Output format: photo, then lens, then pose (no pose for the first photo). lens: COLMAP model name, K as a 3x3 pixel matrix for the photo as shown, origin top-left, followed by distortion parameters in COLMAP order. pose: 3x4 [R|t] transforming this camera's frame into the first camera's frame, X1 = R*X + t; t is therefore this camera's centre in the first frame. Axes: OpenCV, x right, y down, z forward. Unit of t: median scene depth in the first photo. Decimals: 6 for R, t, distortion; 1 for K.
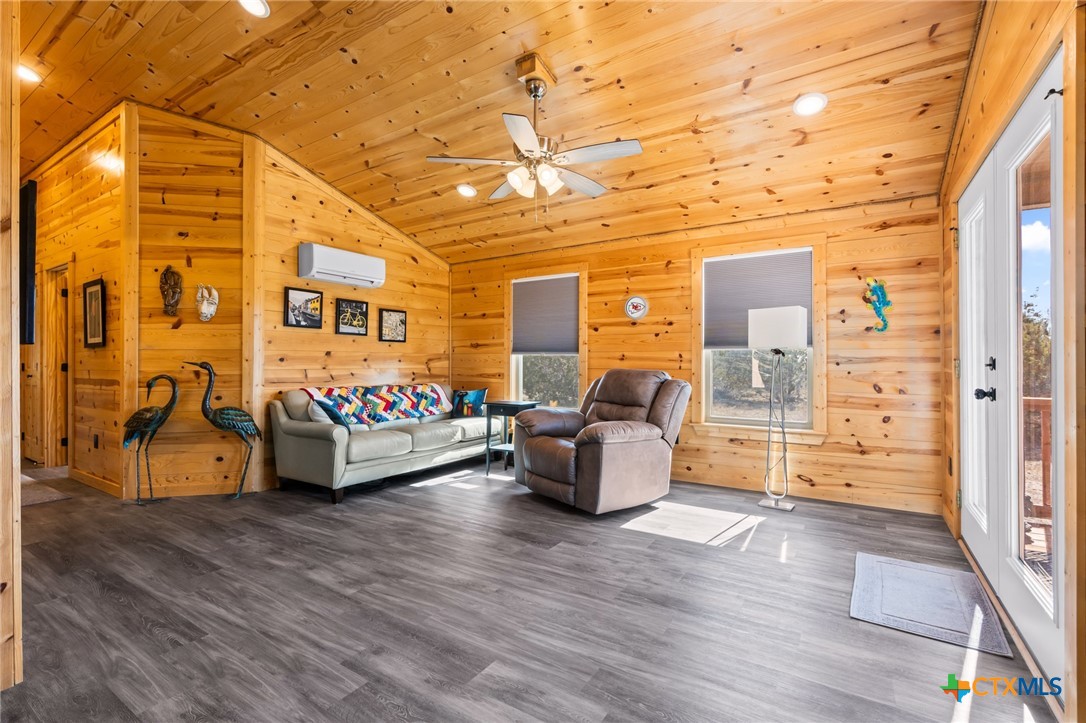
lens RADIAL K [[489.0, 0, 541.4], [0, 489.0, 360.3], [0, 0, 1]] dist [-0.011120, 0.004493]
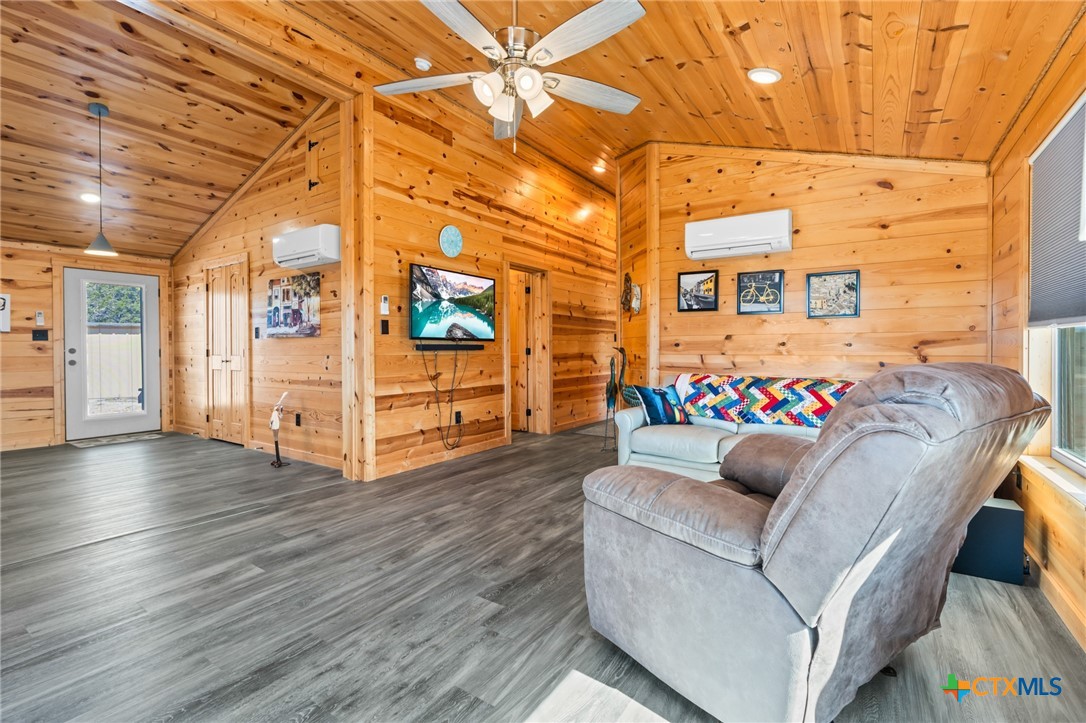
lens RADIAL K [[489.0, 0, 545.0], [0, 489.0, 357.4], [0, 0, 1]] dist [-0.011120, 0.004493]
pose [[-0.023307, 0.015360, -0.999610, 0.575655], [0.006398, 0.999864, 0.015214, 0.008333], [0.999708, -0.006041, -0.023402, 0.857085]]
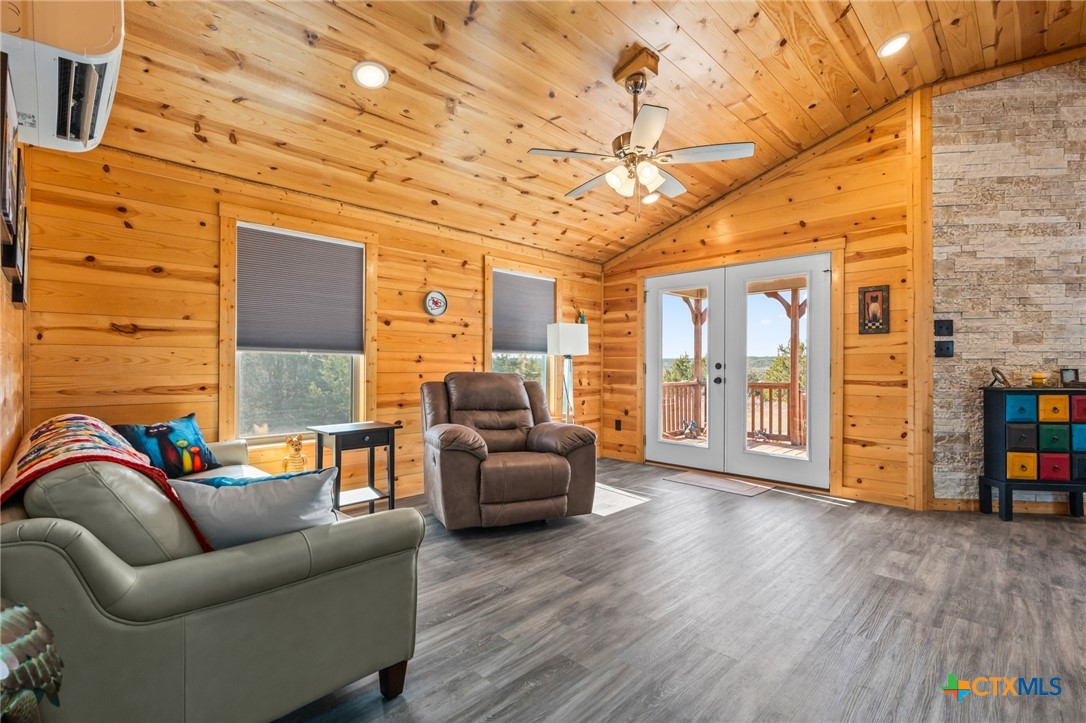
lens RADIAL K [[489.0, 0, 543.3], [0, 489.0, 367.2], [0, 0, 1]] dist [-0.011120, 0.004493]
pose [[0.211024, -0.002850, 0.977477, -0.809313], [-0.006234, 0.999971, 0.004262, 0.004281], [-0.977461, -0.006993, 0.211000, 0.785811]]
